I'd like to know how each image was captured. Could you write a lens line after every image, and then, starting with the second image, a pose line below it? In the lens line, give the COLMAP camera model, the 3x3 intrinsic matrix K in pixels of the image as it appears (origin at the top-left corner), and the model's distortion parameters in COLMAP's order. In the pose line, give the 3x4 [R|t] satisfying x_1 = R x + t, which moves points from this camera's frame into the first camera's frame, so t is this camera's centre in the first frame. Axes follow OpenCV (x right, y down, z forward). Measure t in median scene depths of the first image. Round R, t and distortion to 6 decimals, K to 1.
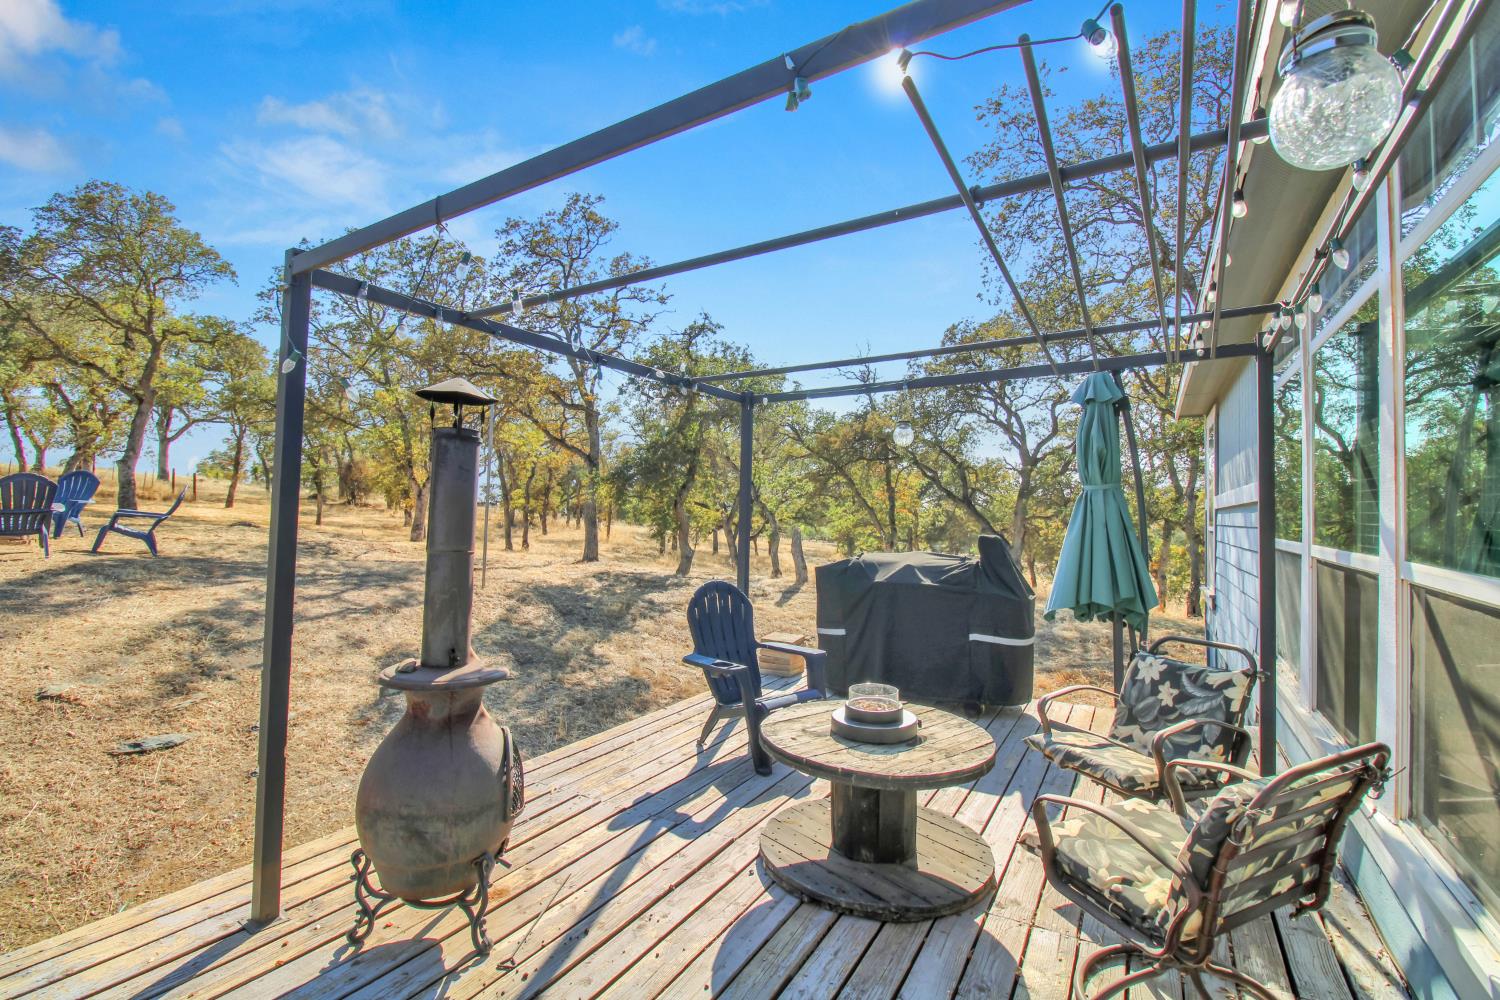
lens RADIAL K [[694.4, 0, 755.8], [0, 694.4, 496.9], [0, 0, 1]] dist [0.001597, -0.014050]
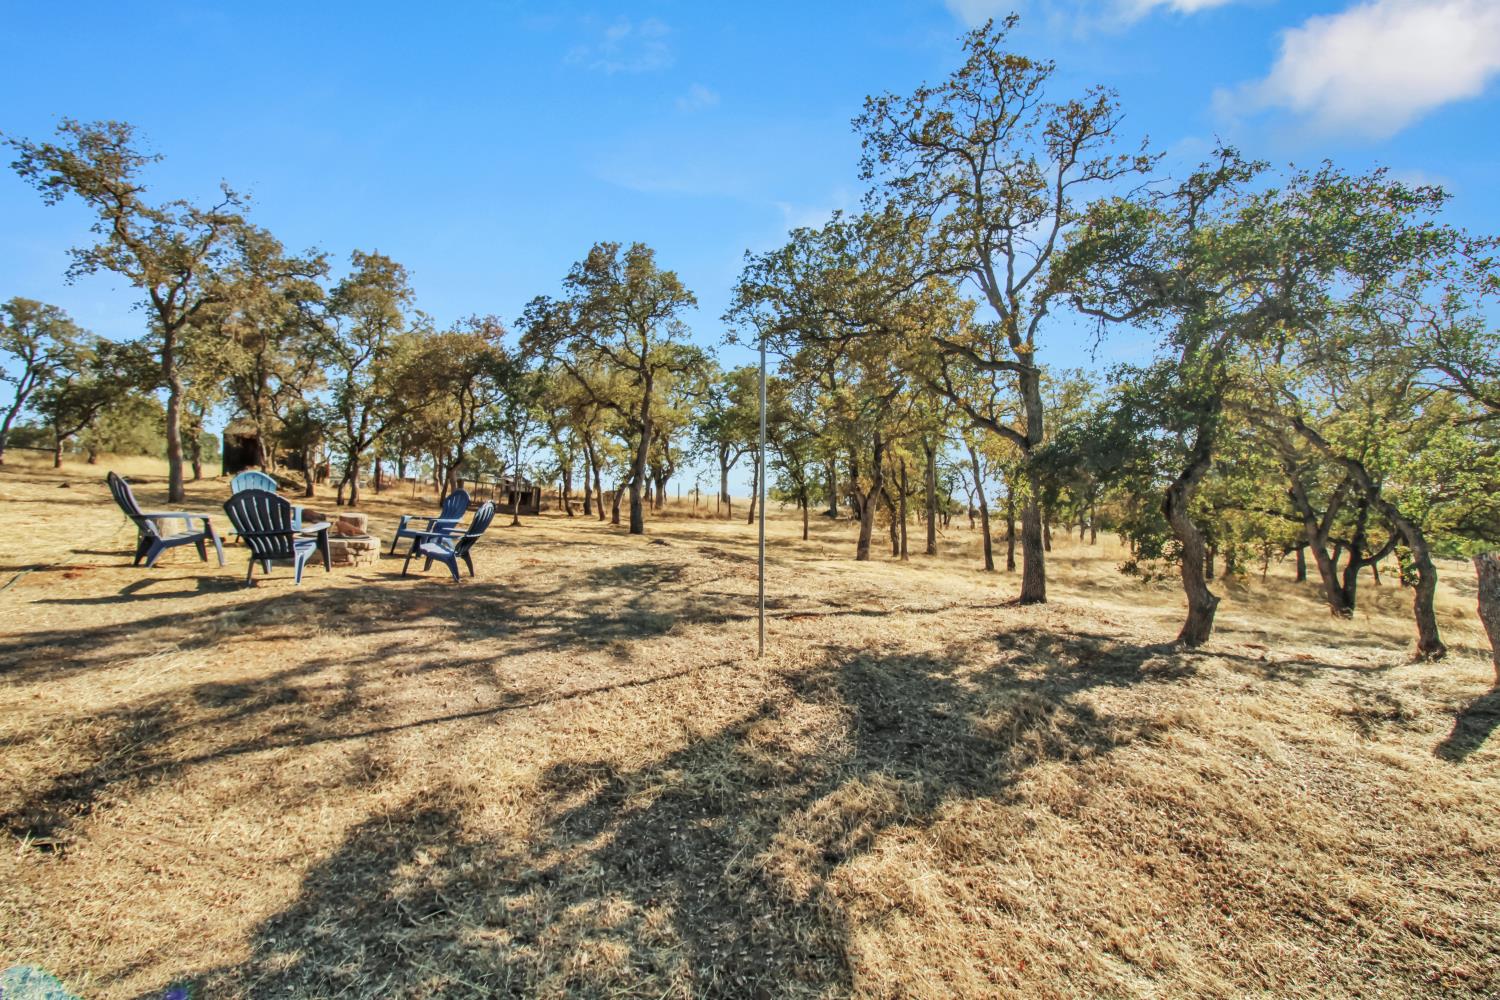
lens RADIAL K [[694.4, 0, 755.8], [0, 694.4, 496.9], [0, 0, 1]] dist [0.001597, -0.014050]
pose [[0.743858, -0.037942, -0.667260, 0.003261], [0.026218, 0.999275, -0.027593, 0.006683], [0.667823, 0.003031, 0.744314, 0.343915]]
